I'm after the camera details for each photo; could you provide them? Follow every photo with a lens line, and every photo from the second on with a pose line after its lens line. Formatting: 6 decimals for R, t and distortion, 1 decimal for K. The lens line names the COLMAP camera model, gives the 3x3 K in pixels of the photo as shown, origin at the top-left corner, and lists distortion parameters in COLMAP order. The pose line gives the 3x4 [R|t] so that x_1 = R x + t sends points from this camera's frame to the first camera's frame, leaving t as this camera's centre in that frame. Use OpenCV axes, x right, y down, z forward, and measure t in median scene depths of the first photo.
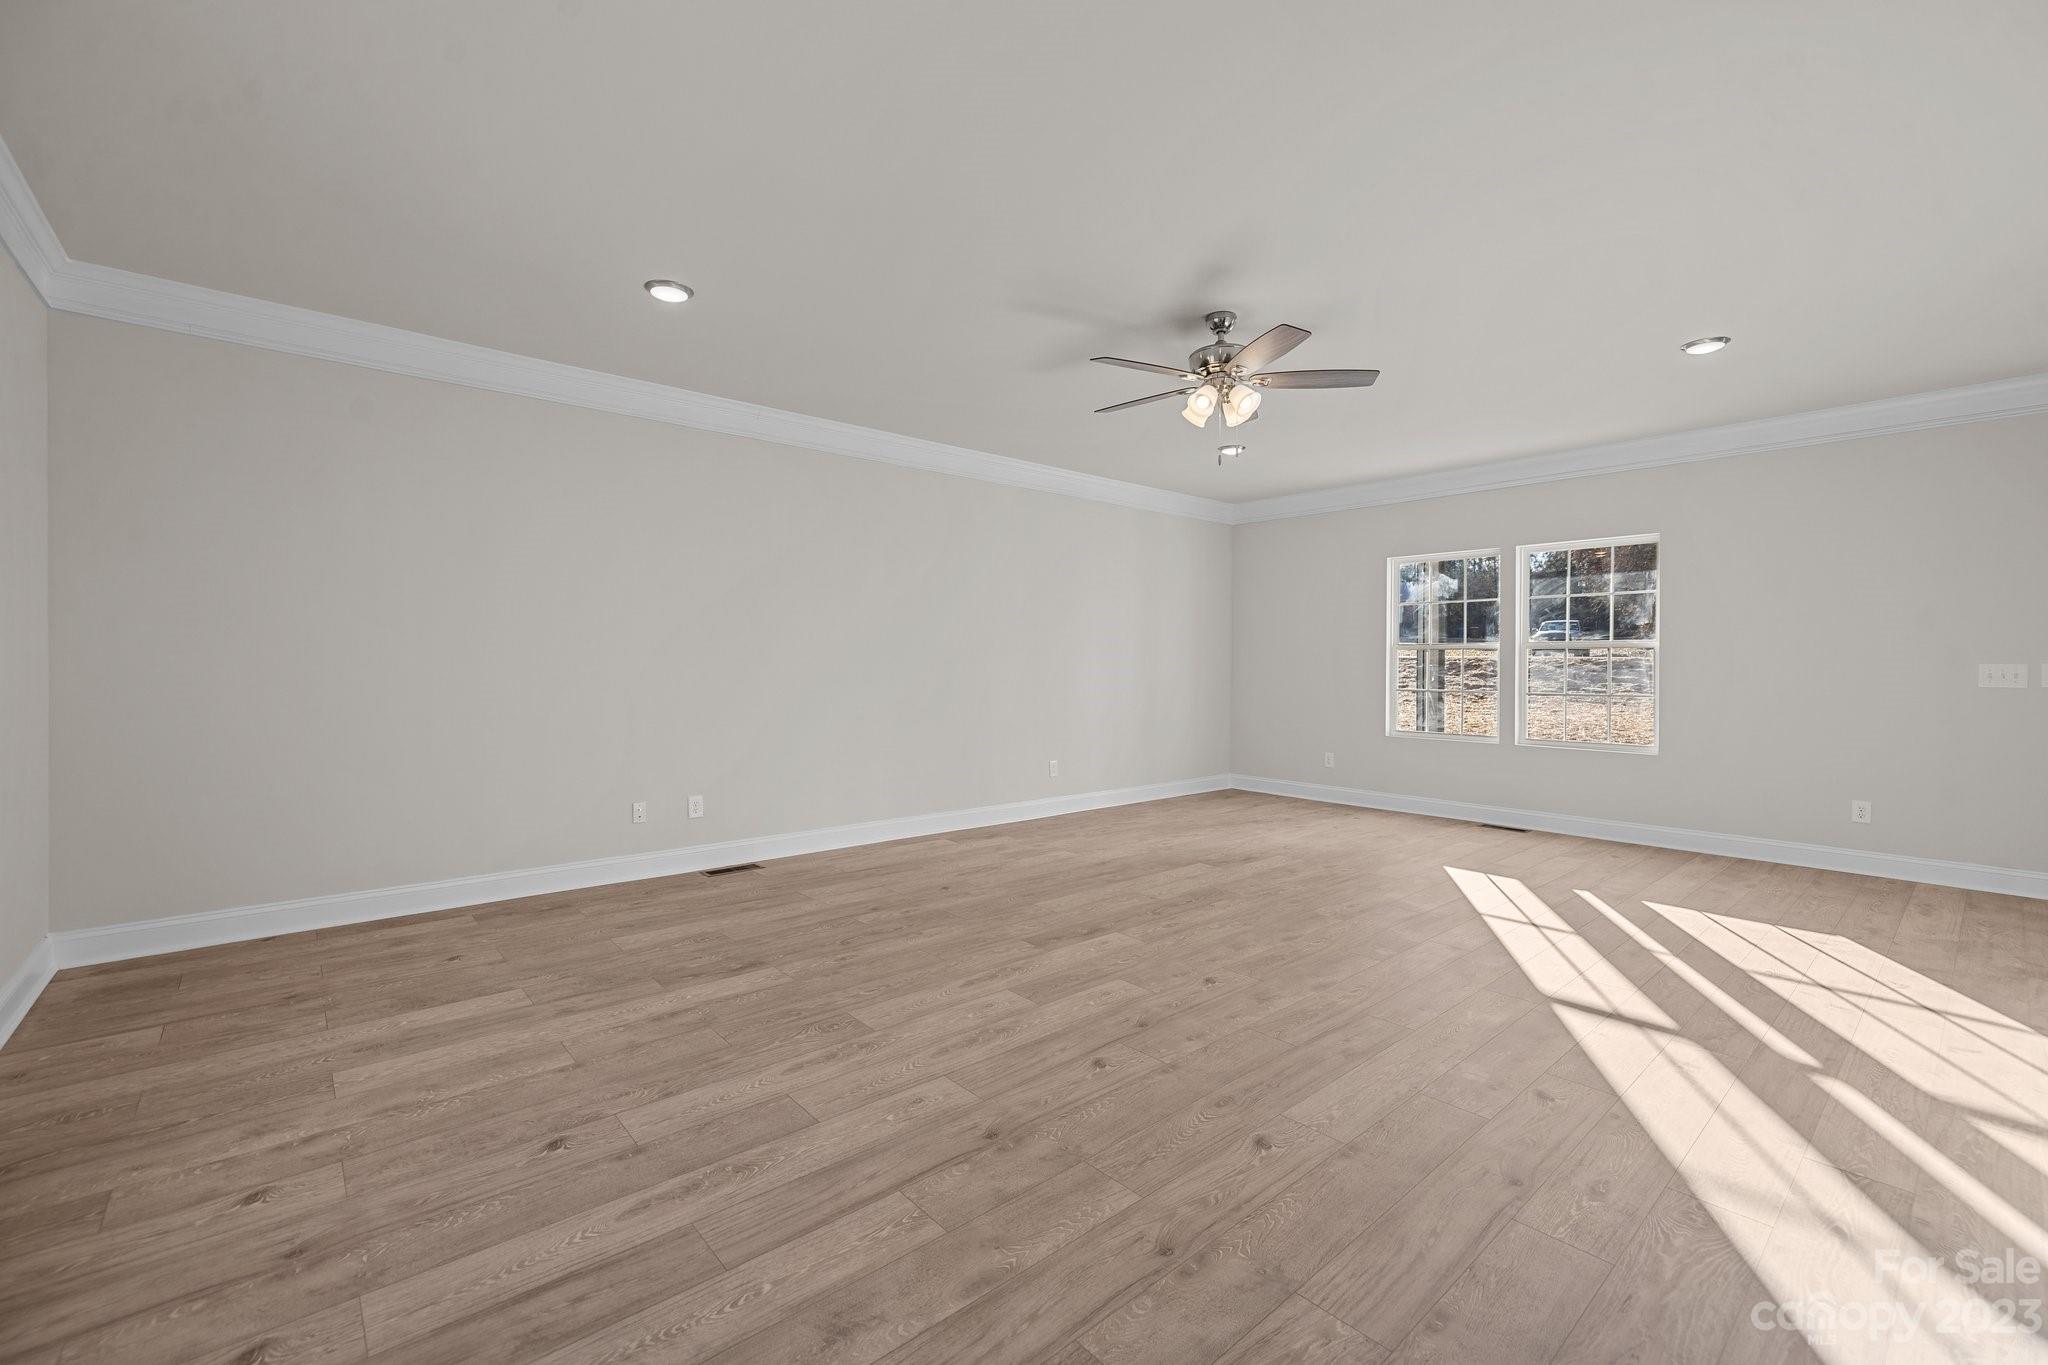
lens RADIAL K [[866.1, 0, 1027.0], [0, 866.1, 655.1], [0, 0, 1]] dist [-0.001138, -0.000362]
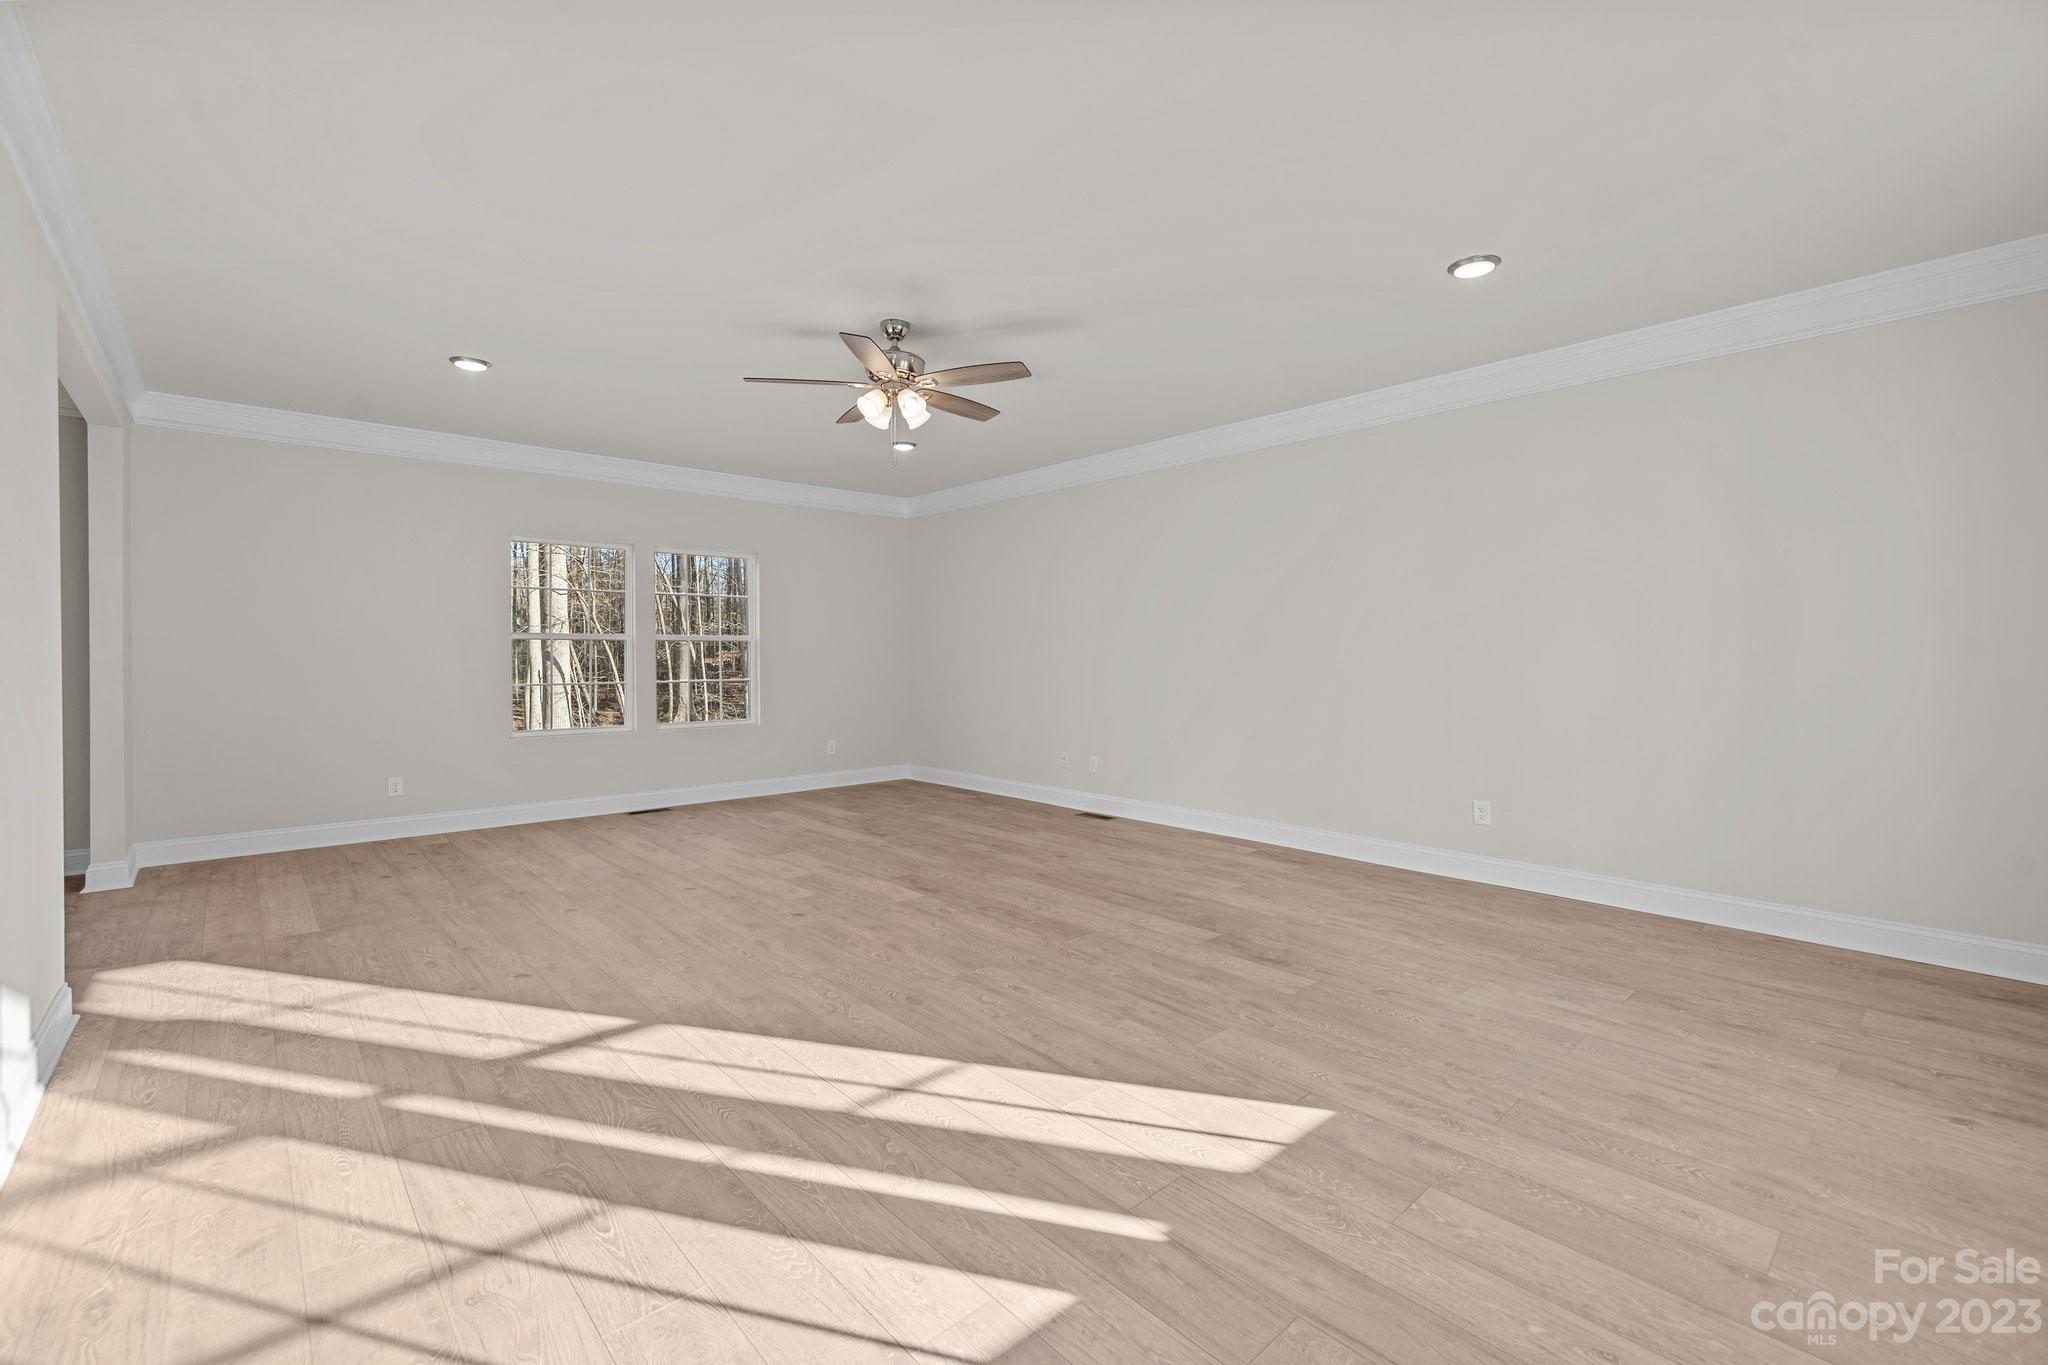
lens RADIAL K [[866.1, 0, 1027.0], [0, 866.1, 655.1], [0, 0, 1]] dist [-0.001138, -0.000362]
pose [[0.015240, 0.003920, -0.999876, 1.435338], [0.010397, 0.999938, 0.004079, 0.005631], [0.999830, -0.010458, 0.015198, 1.300990]]
